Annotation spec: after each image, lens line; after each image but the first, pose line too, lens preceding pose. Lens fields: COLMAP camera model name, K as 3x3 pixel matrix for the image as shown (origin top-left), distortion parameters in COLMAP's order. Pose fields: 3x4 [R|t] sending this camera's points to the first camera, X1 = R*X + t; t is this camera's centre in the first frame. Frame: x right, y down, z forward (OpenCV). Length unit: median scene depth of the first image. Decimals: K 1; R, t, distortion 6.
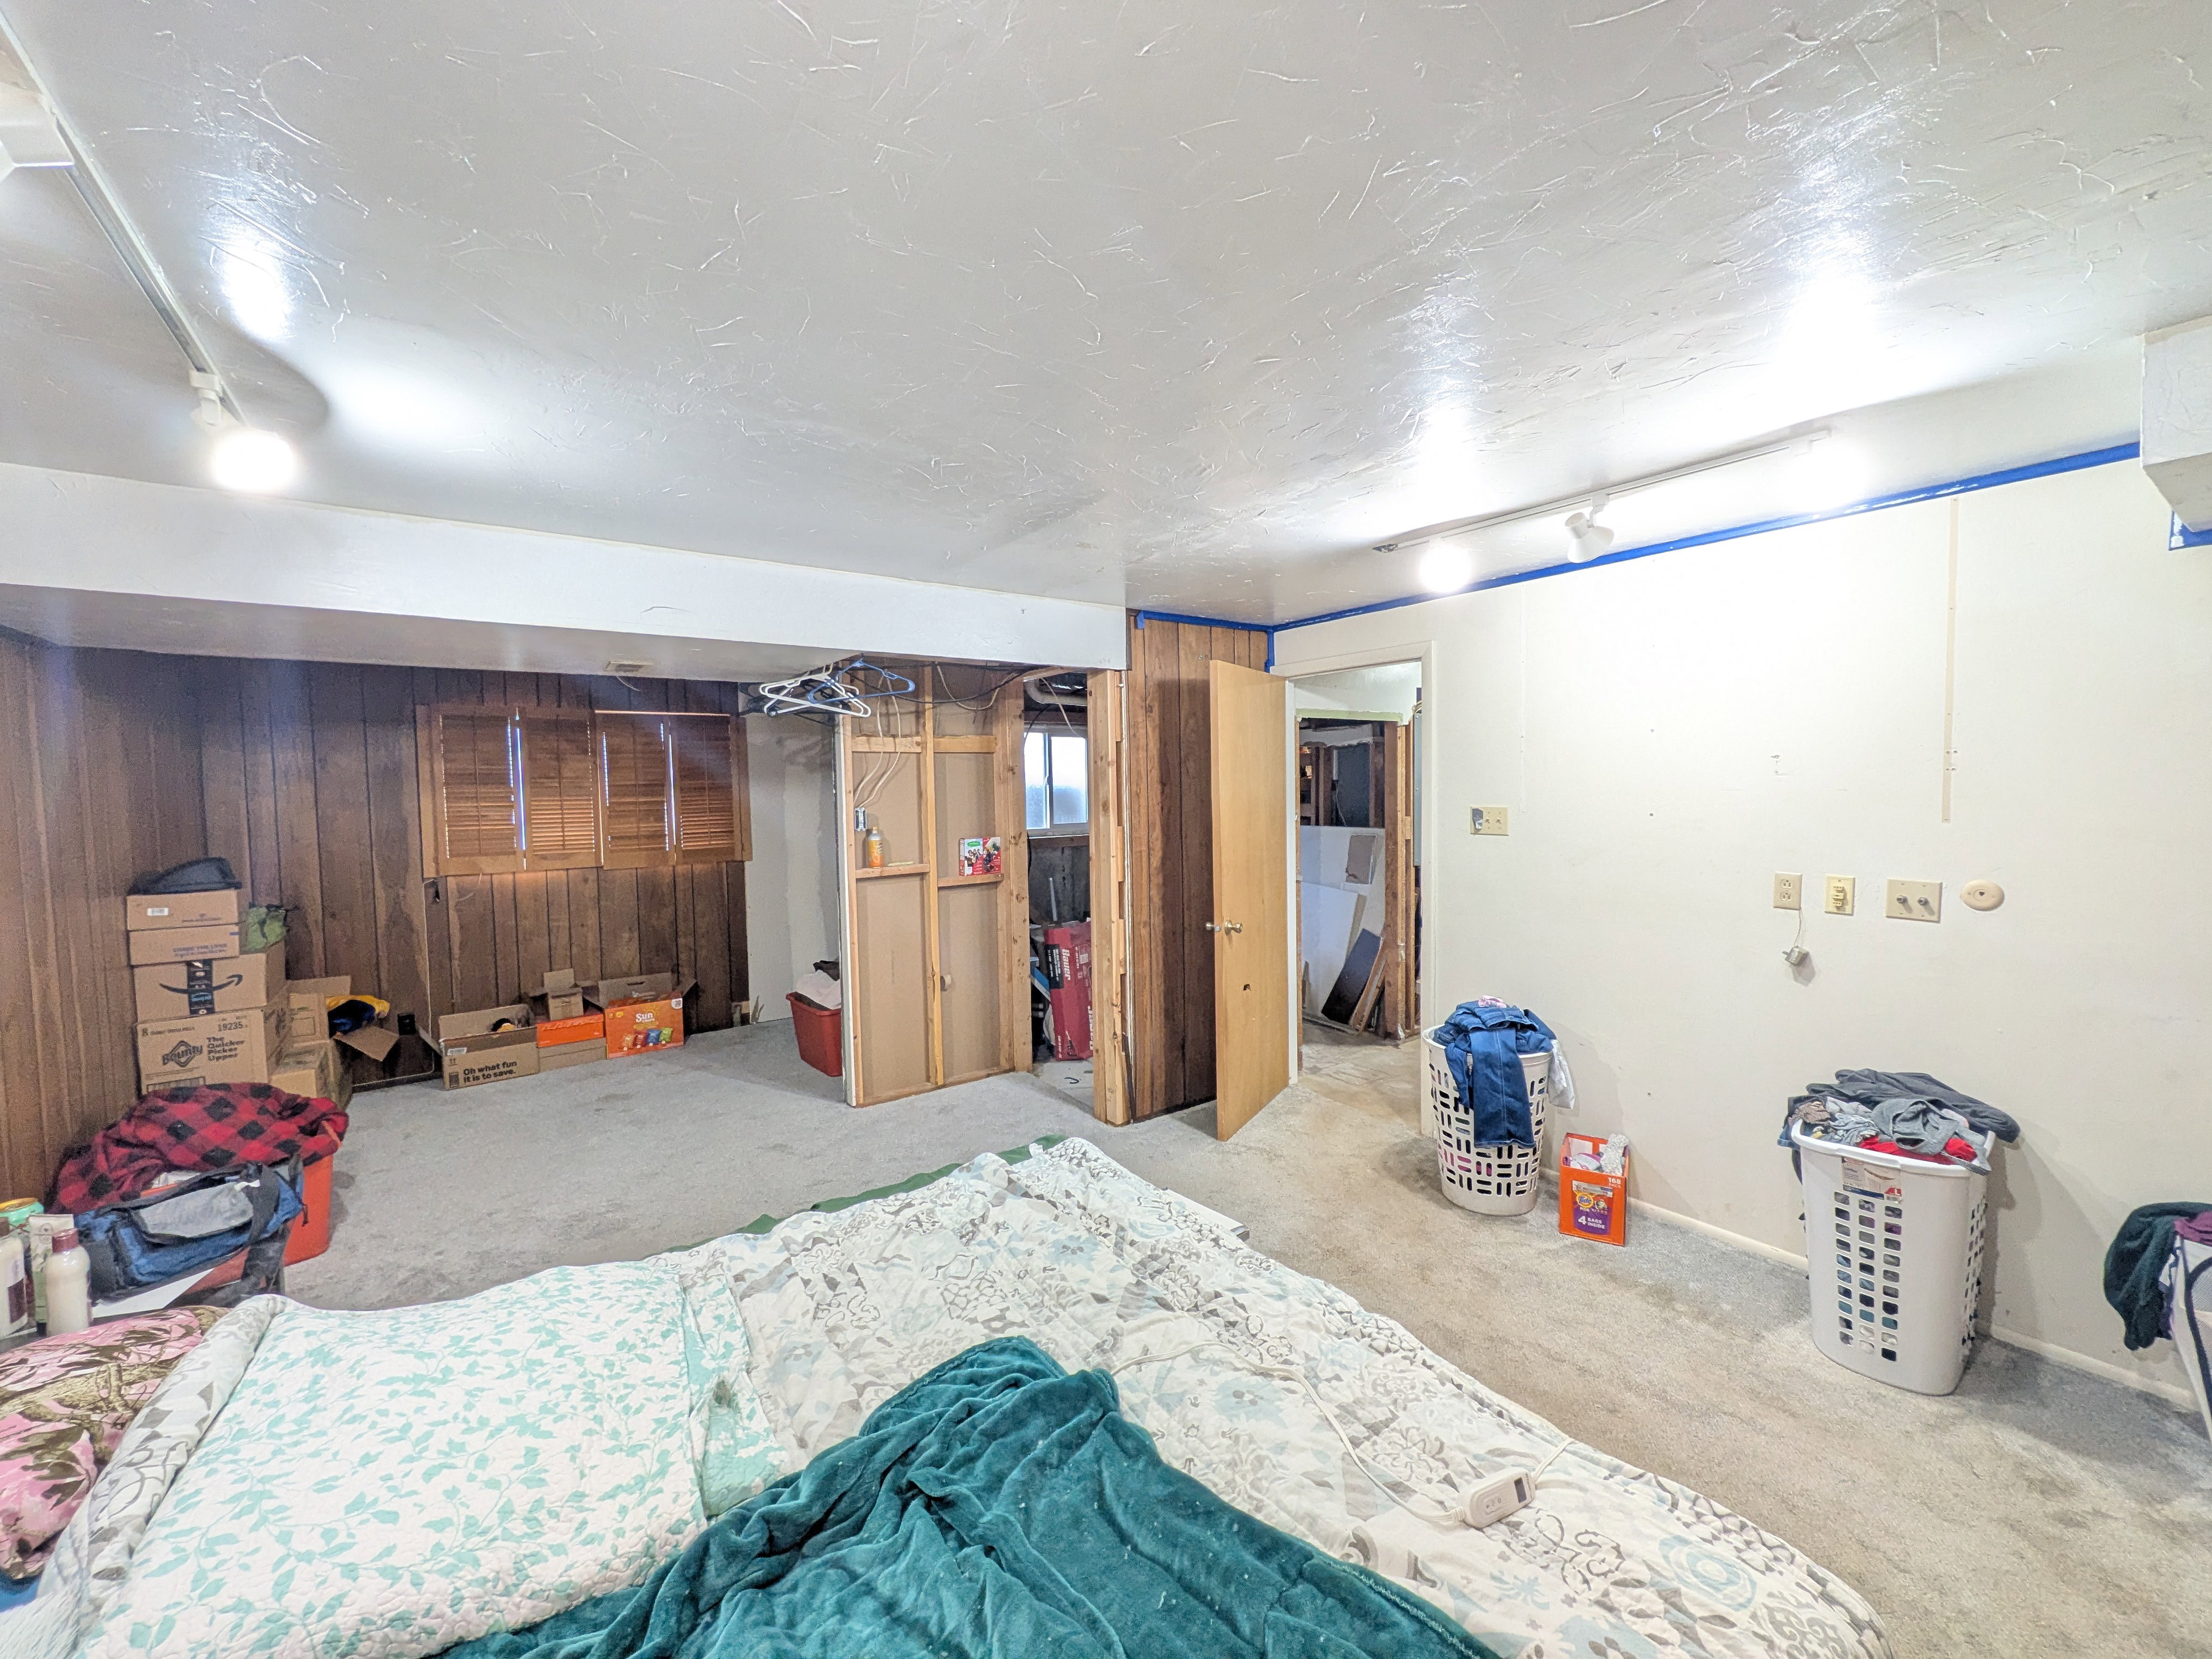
lens RADIAL K [[878.9, 0, 1110.7], [0, 878.9, 828.4], [0, 0, 1]] dist [-0.000599, 0.000106]
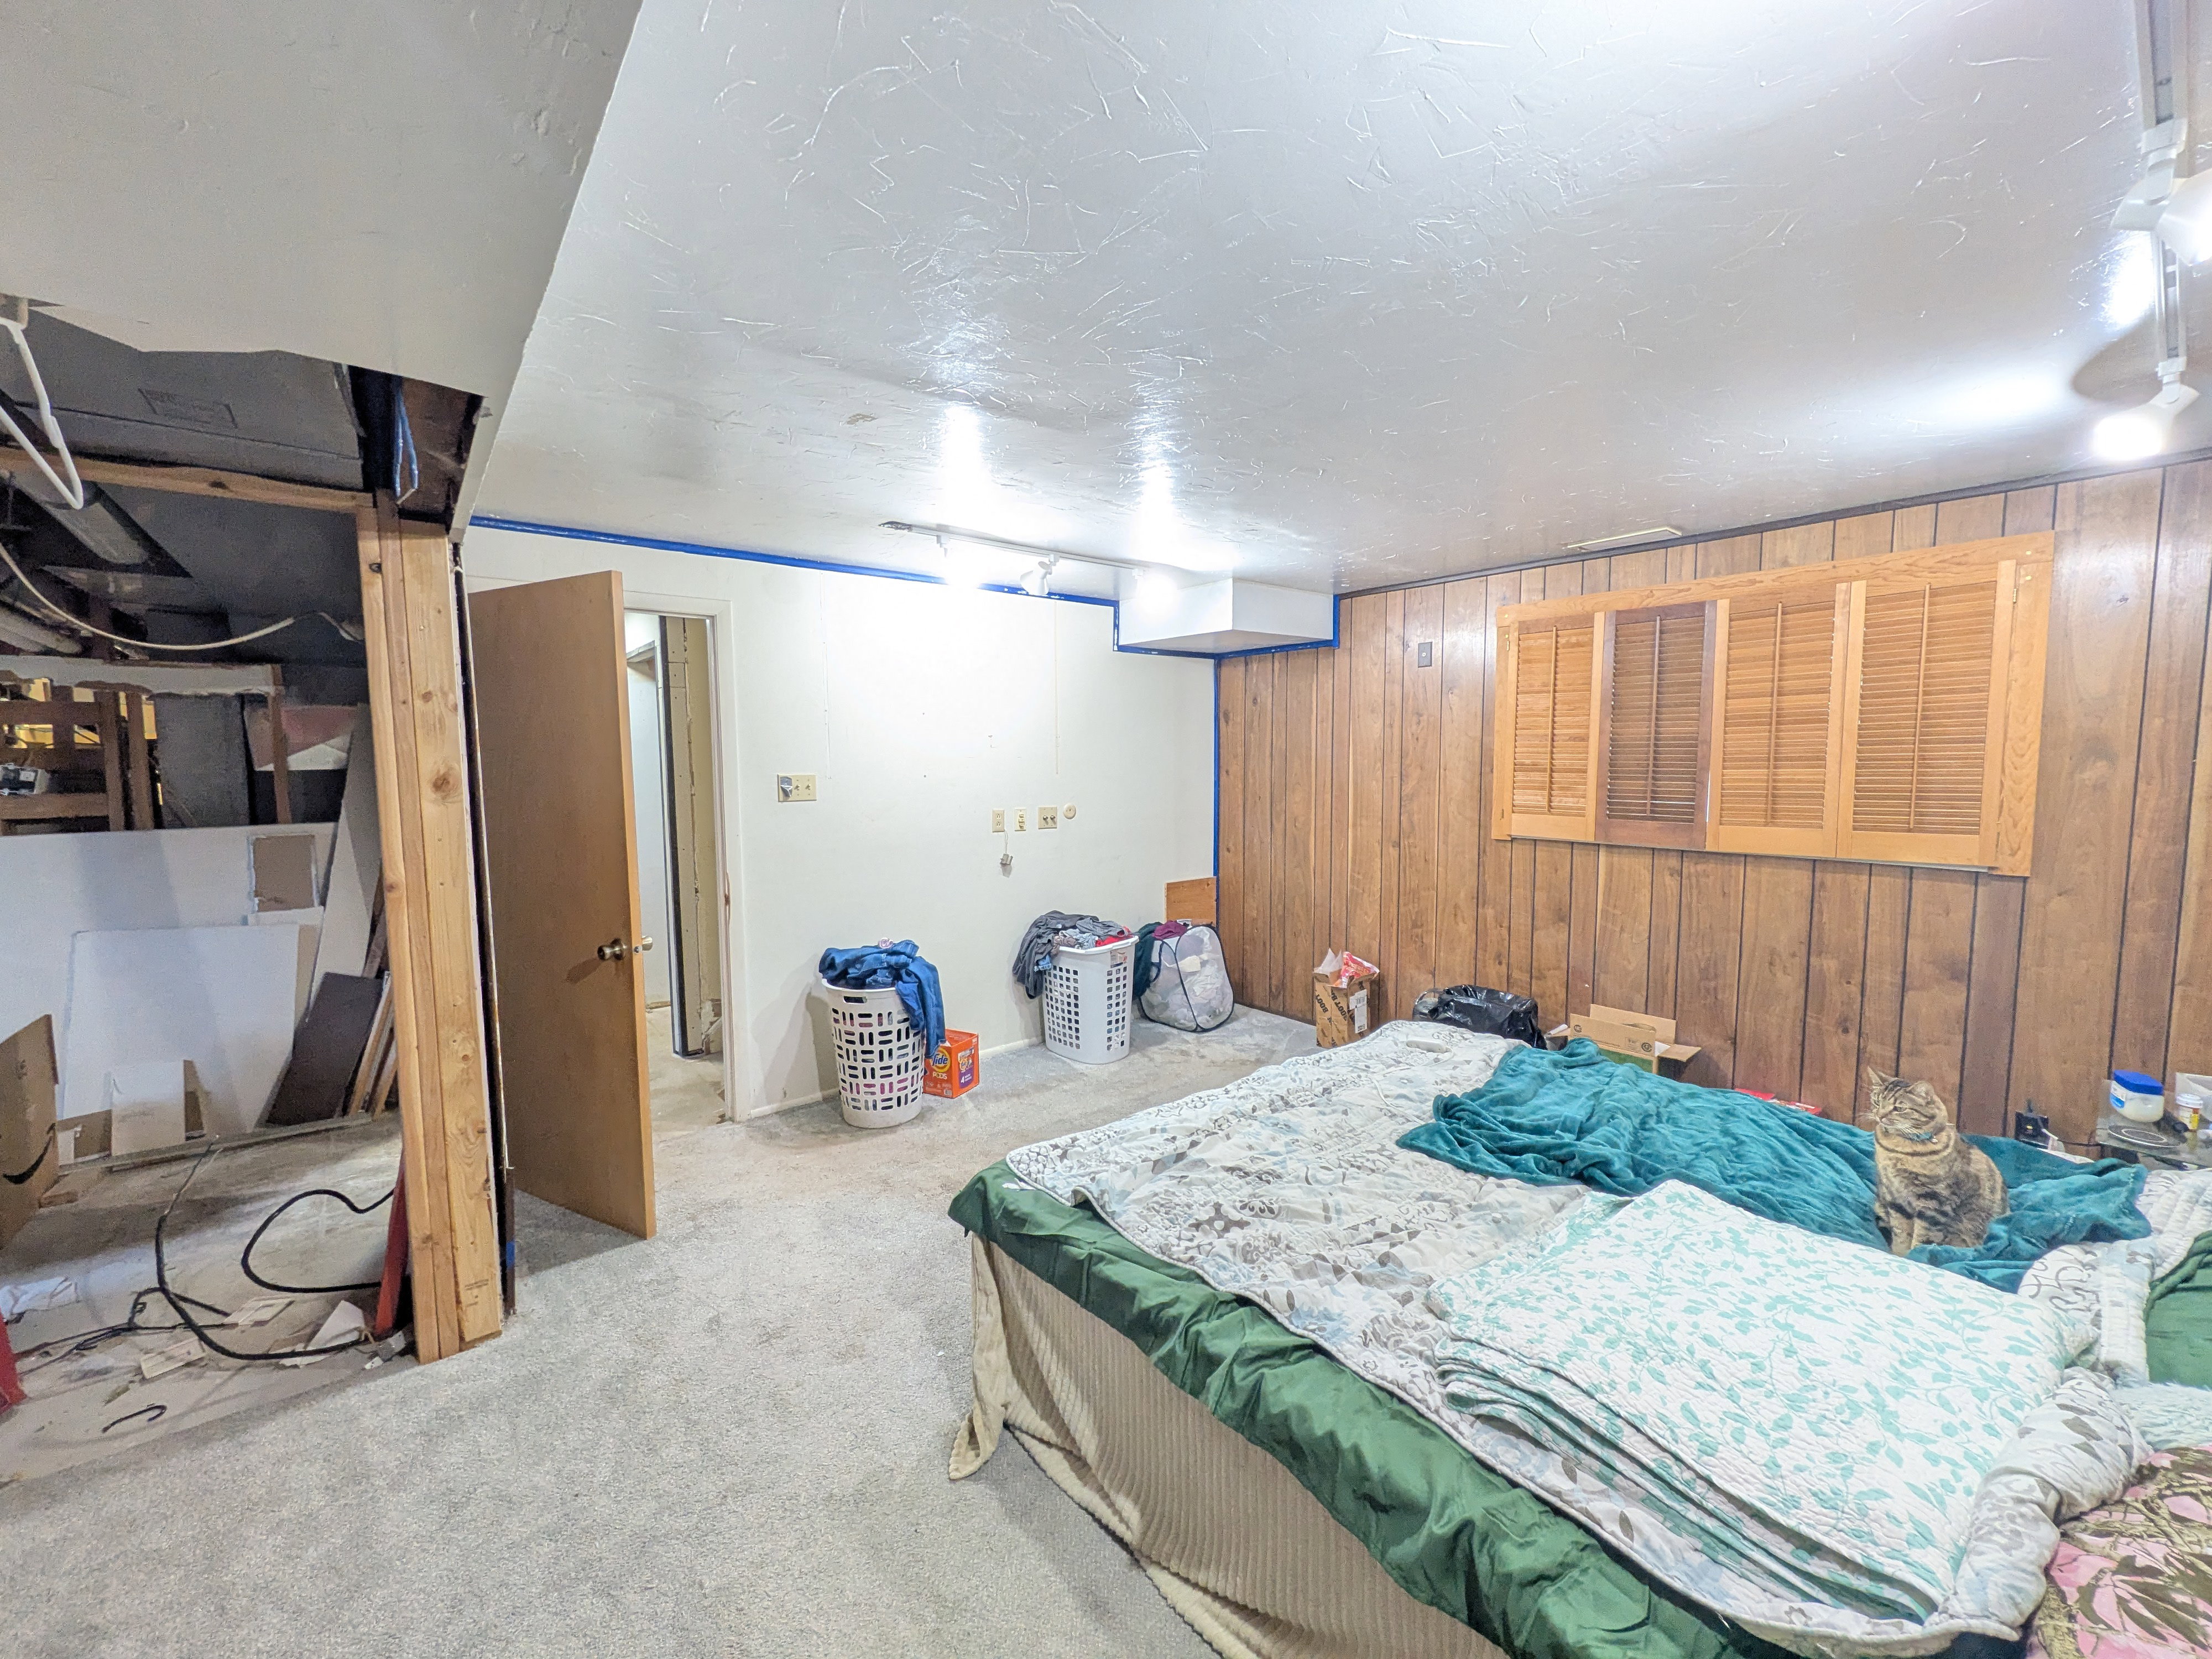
lens RADIAL K [[878.9, 0, 1110.7], [0, 878.9, 828.4], [0, 0, 1]] dist [-0.000599, 0.000106]
pose [[-0.061823, -0.069268, 0.995681, -0.922960], [0.058321, 0.995634, 0.072886, -0.021829], [-0.996382, 0.062575, -0.057514, 0.985373]]
